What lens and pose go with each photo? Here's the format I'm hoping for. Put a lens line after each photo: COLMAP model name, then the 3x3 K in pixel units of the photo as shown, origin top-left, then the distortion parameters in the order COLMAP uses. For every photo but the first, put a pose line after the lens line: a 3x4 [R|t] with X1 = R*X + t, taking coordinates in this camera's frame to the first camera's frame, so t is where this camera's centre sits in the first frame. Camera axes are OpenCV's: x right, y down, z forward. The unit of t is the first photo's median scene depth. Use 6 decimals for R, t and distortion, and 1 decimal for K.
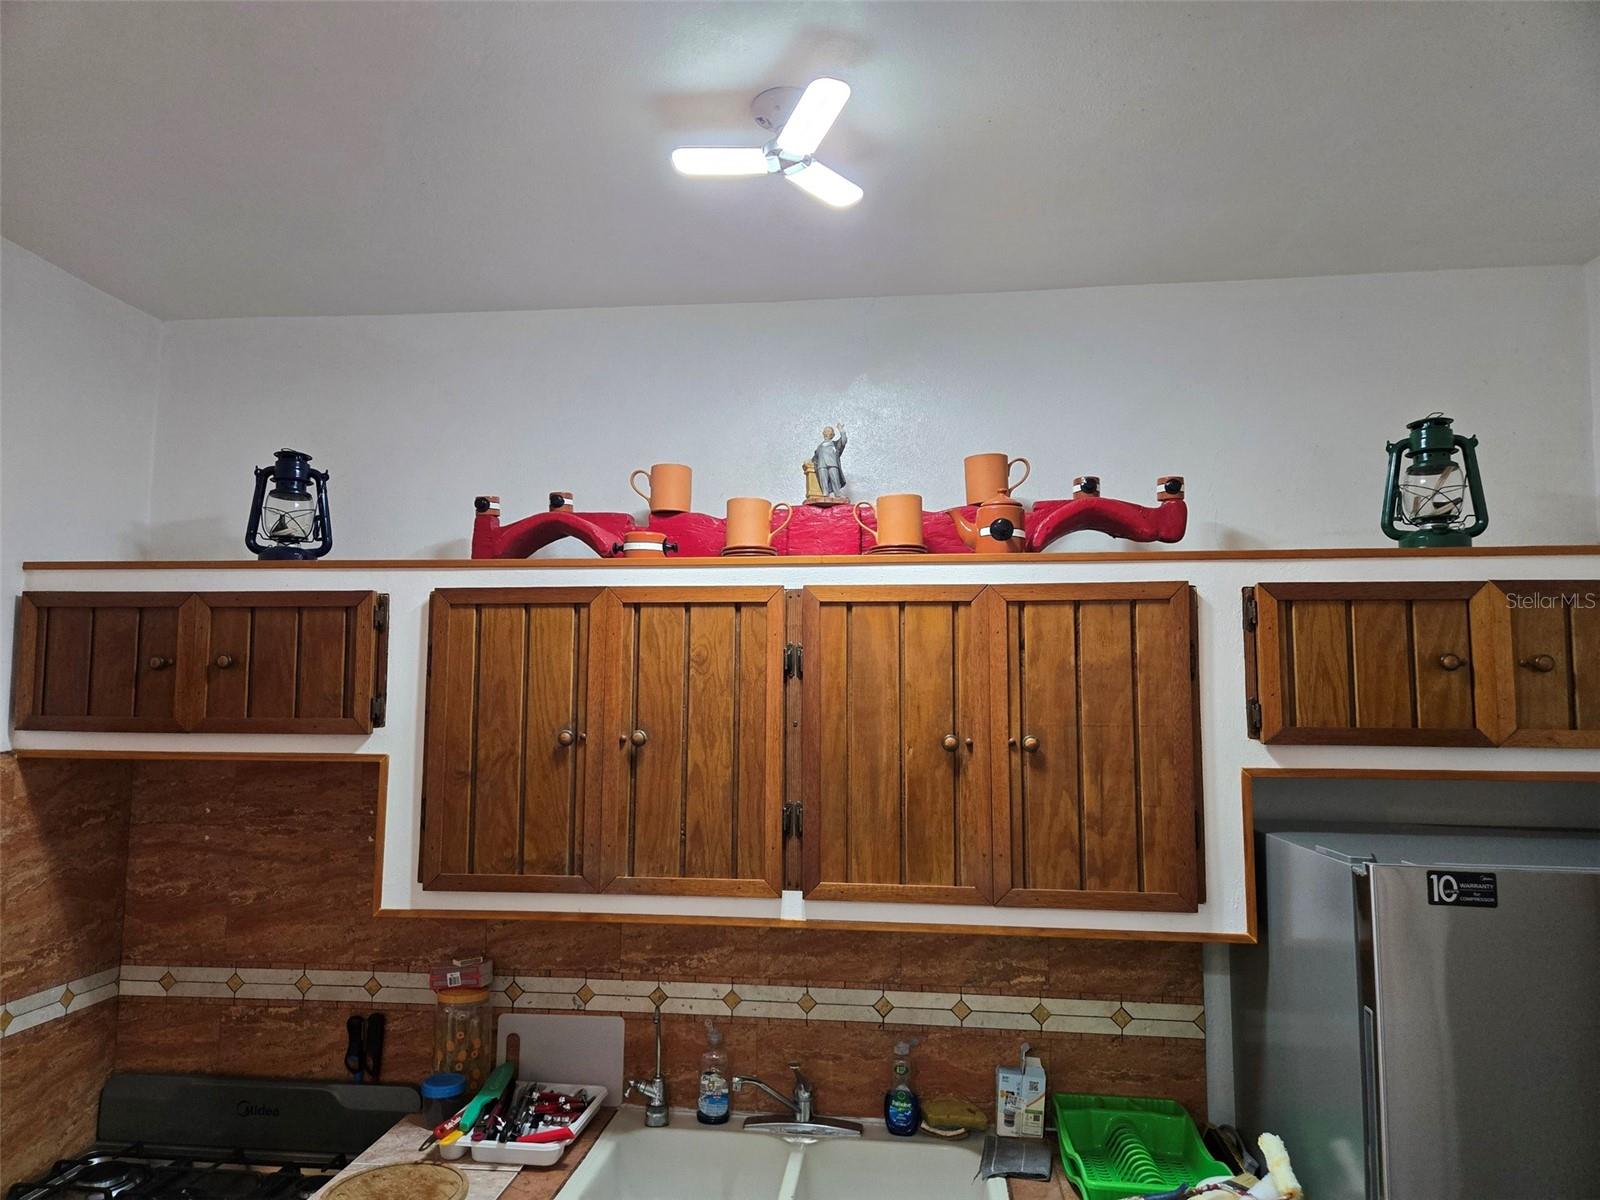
lens RADIAL K [[1086.0, 0, 783.4], [0, 1086.0, 607.2], [0, 0, 1]] dist [0.070045, -0.057418]
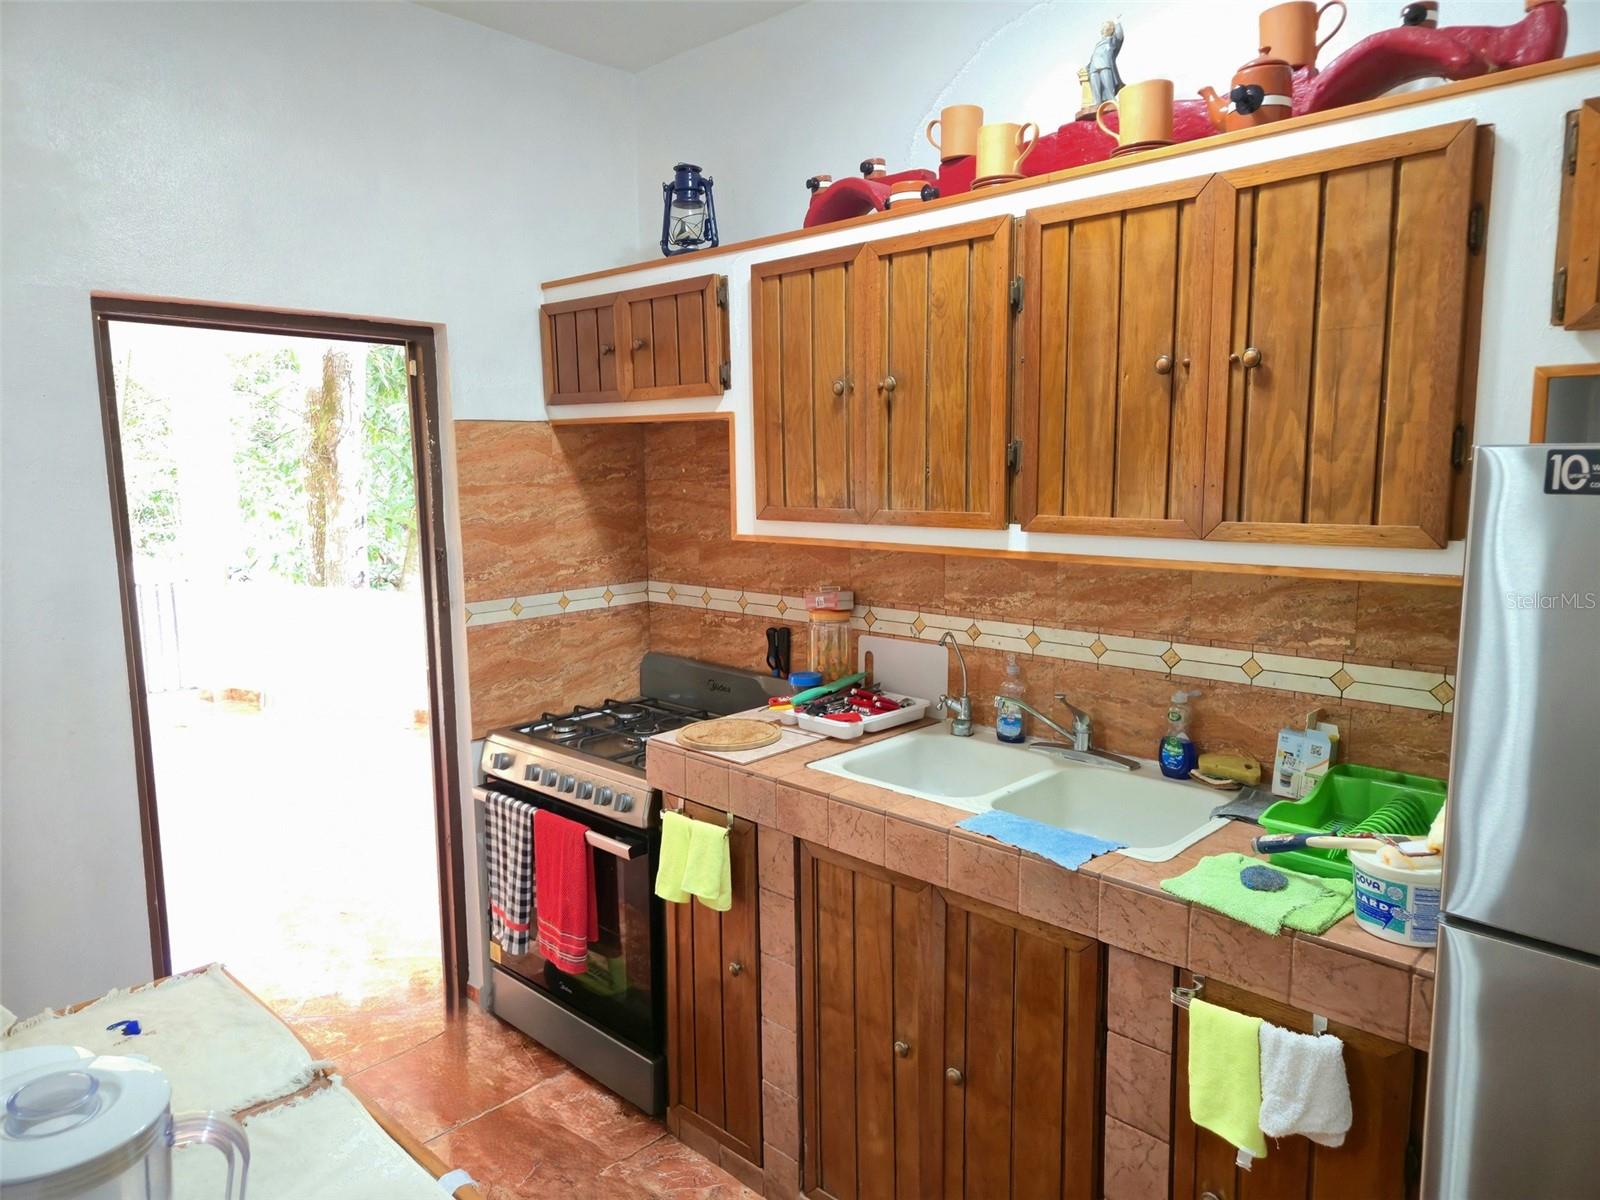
lens RADIAL K [[1086.0, 0, 783.4], [0, 1086.0, 607.2], [0, 0, 1]] dist [0.070045, -0.057418]
pose [[0.785532, 0.068252, -0.615046, 0.431826], [0.072921, 0.976765, 0.201527, 0.102412], [0.614510, -0.203155, 0.762303, 0.055840]]
